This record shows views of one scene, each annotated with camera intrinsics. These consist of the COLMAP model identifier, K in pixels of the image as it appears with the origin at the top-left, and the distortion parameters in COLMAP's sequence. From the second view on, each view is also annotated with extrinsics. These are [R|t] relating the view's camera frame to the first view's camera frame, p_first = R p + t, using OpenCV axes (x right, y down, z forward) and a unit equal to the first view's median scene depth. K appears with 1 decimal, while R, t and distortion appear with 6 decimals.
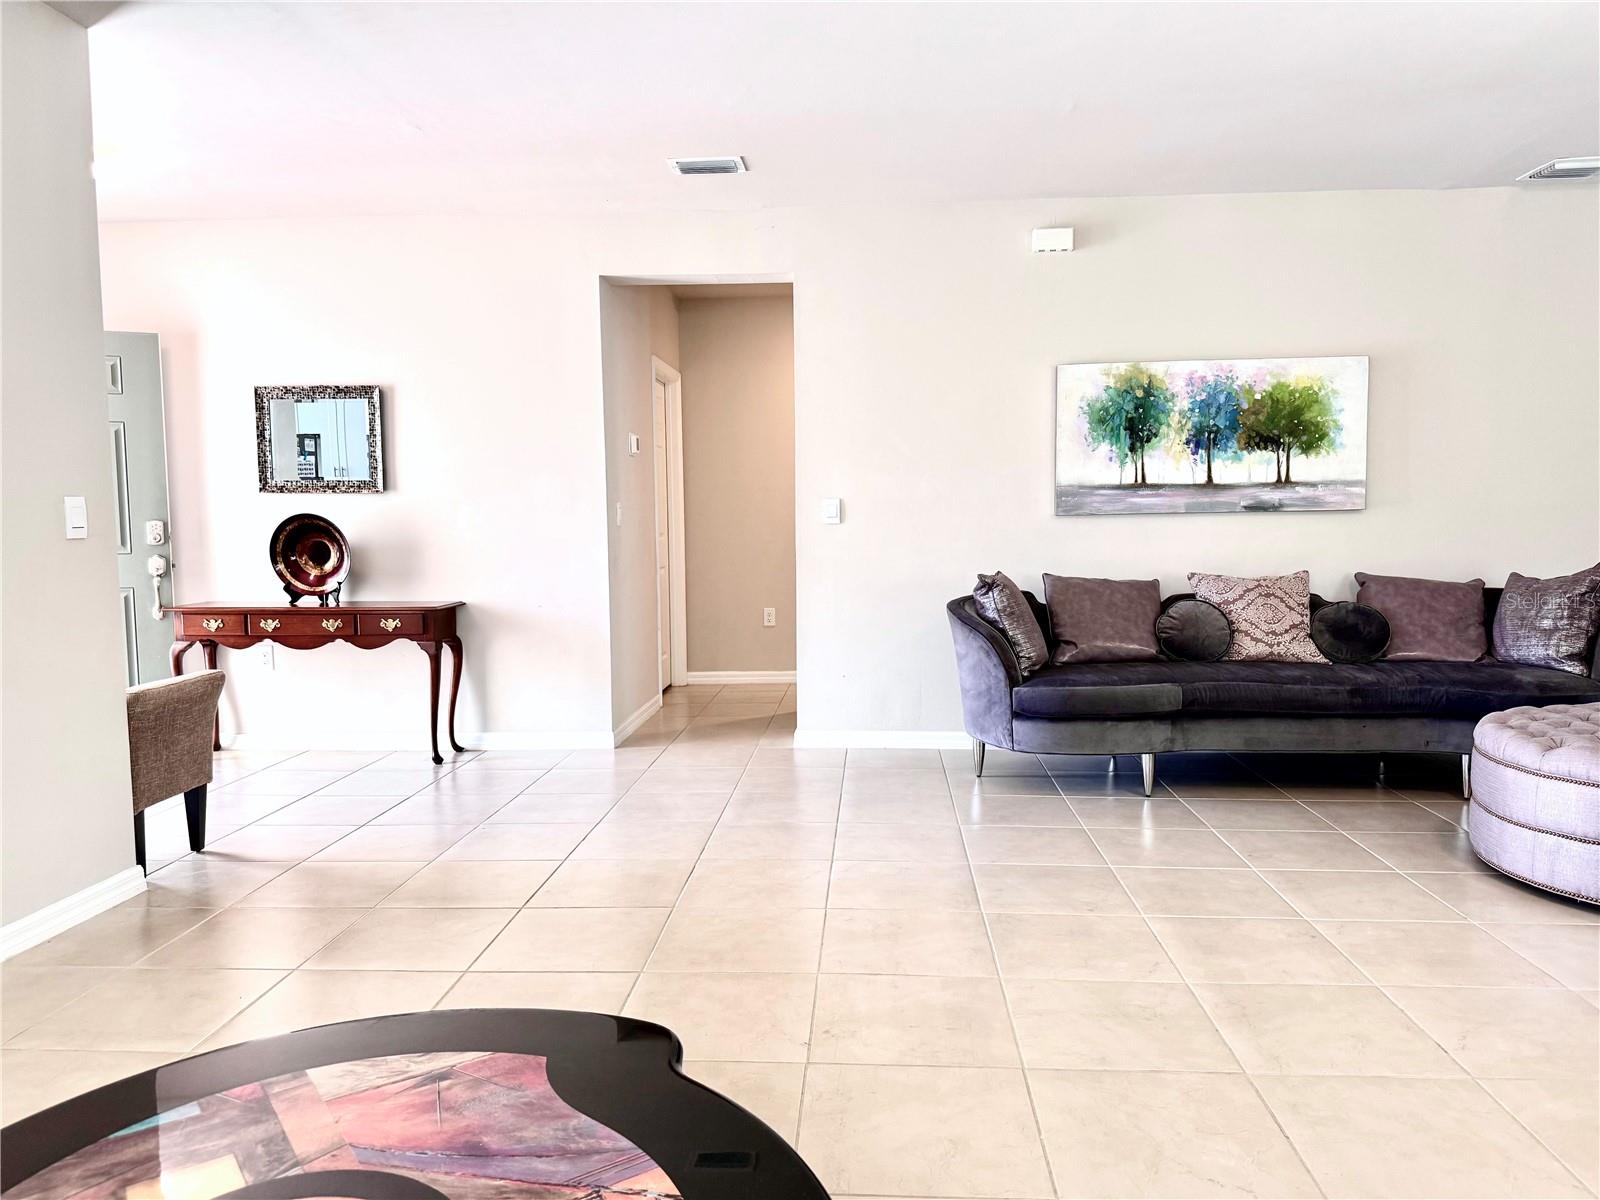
lens RADIAL K [[1109.6, 0, 799.4], [0, 1109.6, 628.1], [0, 0, 1]] dist [0.088559, -0.146946]
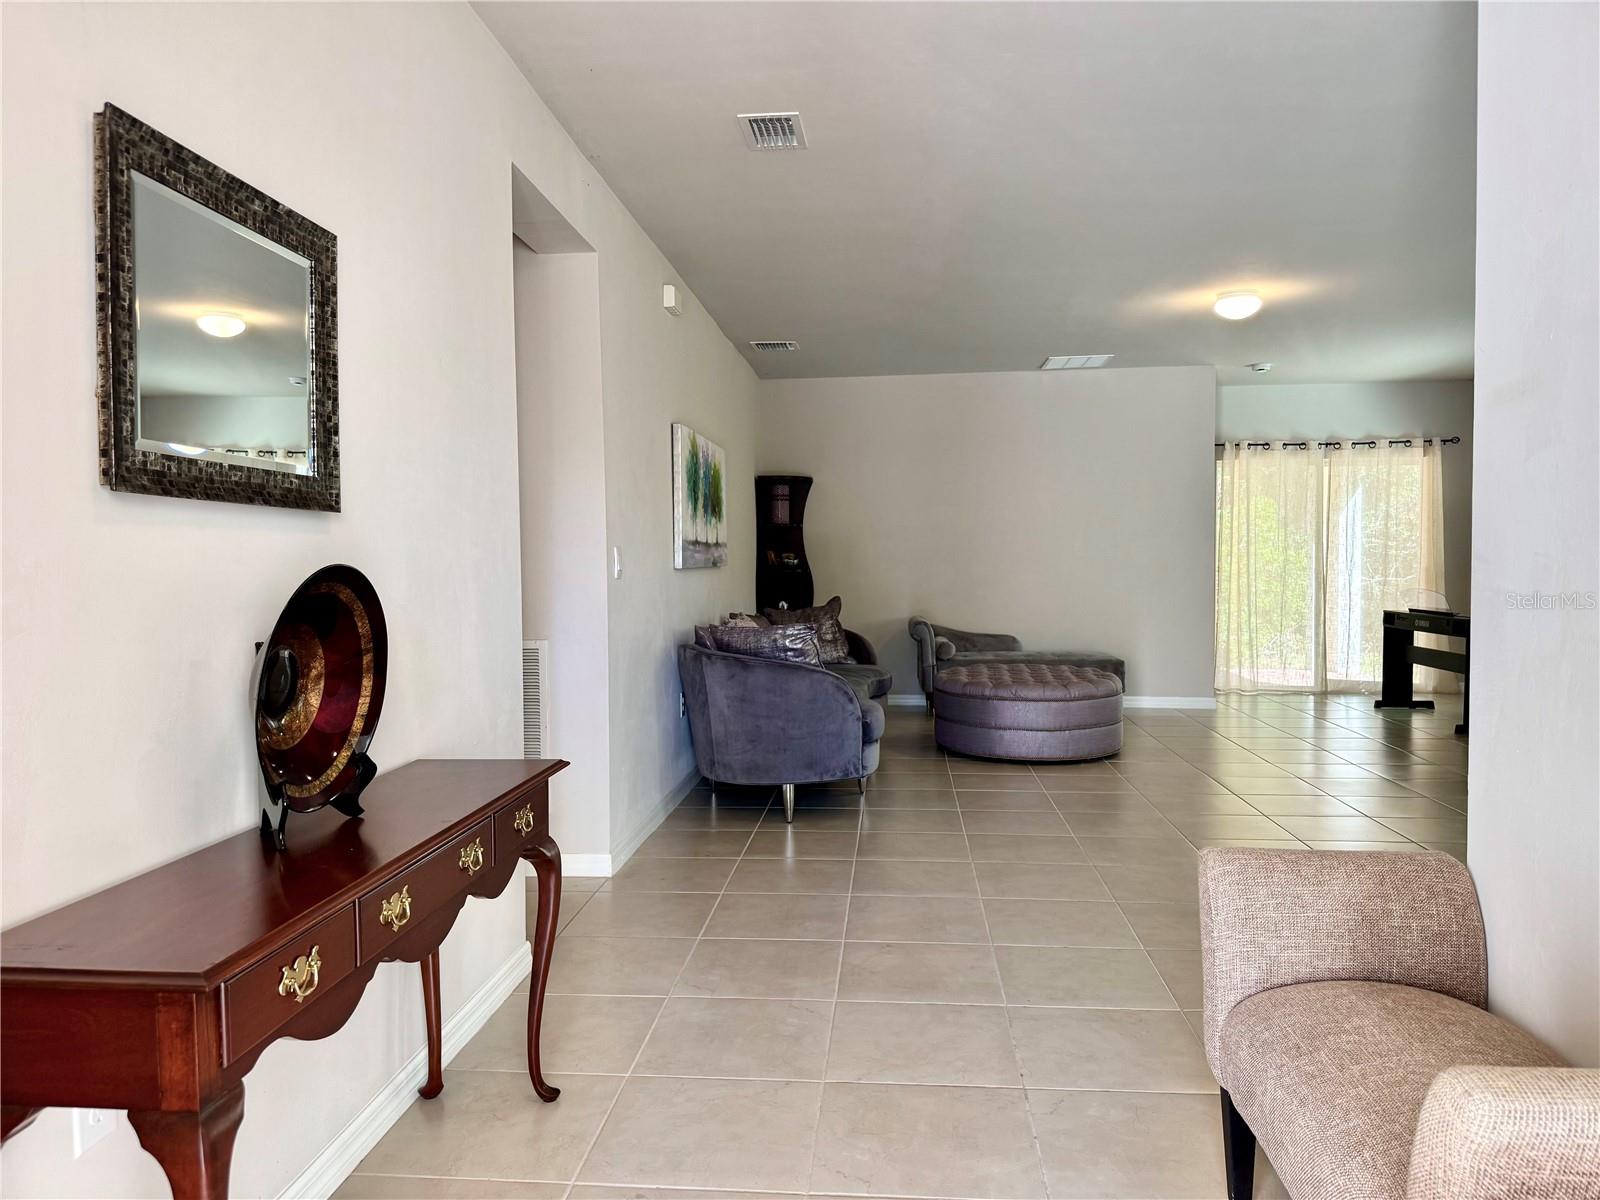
lens RADIAL K [[1117.9, 0, 796.0], [0, 1117.9, 608.9], [0, 0, 1]] dist [0.156107, -0.321317]
pose [[0.018673, -0.035010, 0.999213, -0.806688], [0.111629, 0.993211, 0.032714, -0.088519], [-0.993575, 0.110930, 0.022454, 0.894346]]
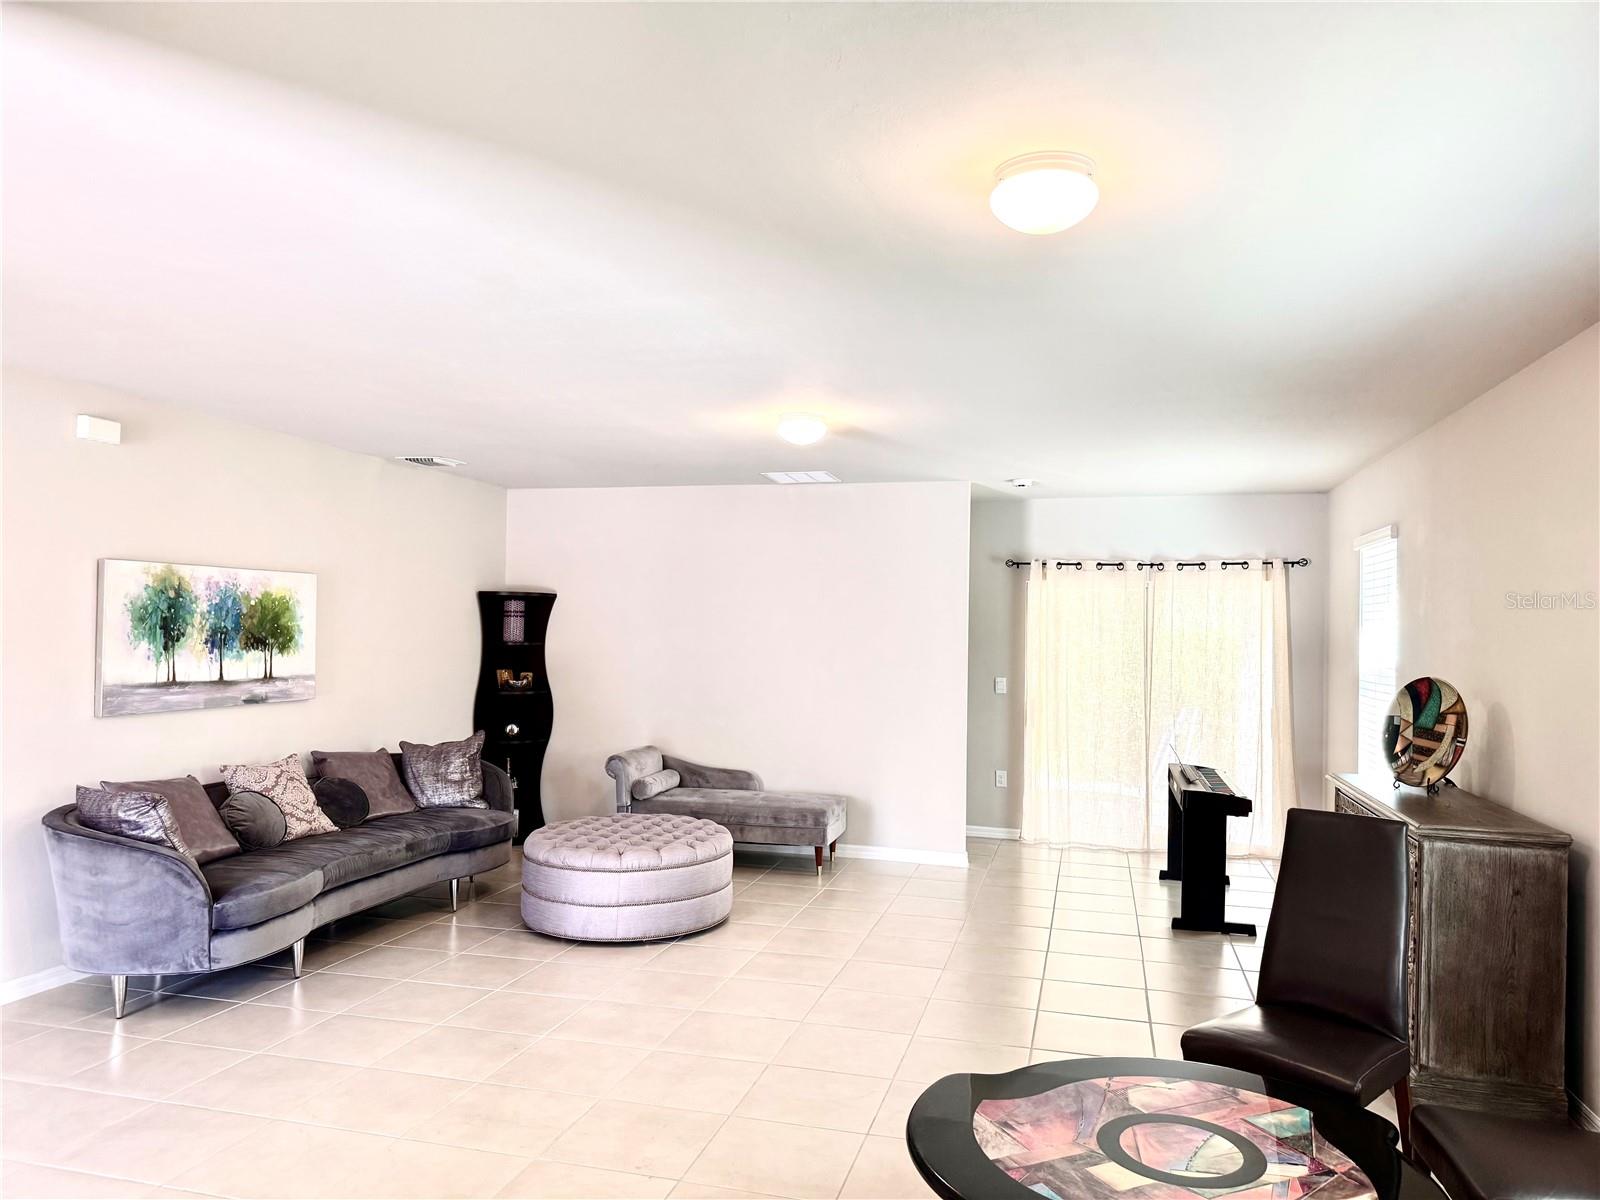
lens RADIAL K [[1132.2, 0, 792.2], [0, 1132.2, 607.3], [0, 0, 1]] dist [0.075246, -0.088970]
pose [[0.188072, 0.033643, 0.981579, -0.615381], [0.083065, 0.995288, -0.050028, -0.098635], [-0.978636, 0.090943, 0.184391, 0.257360]]
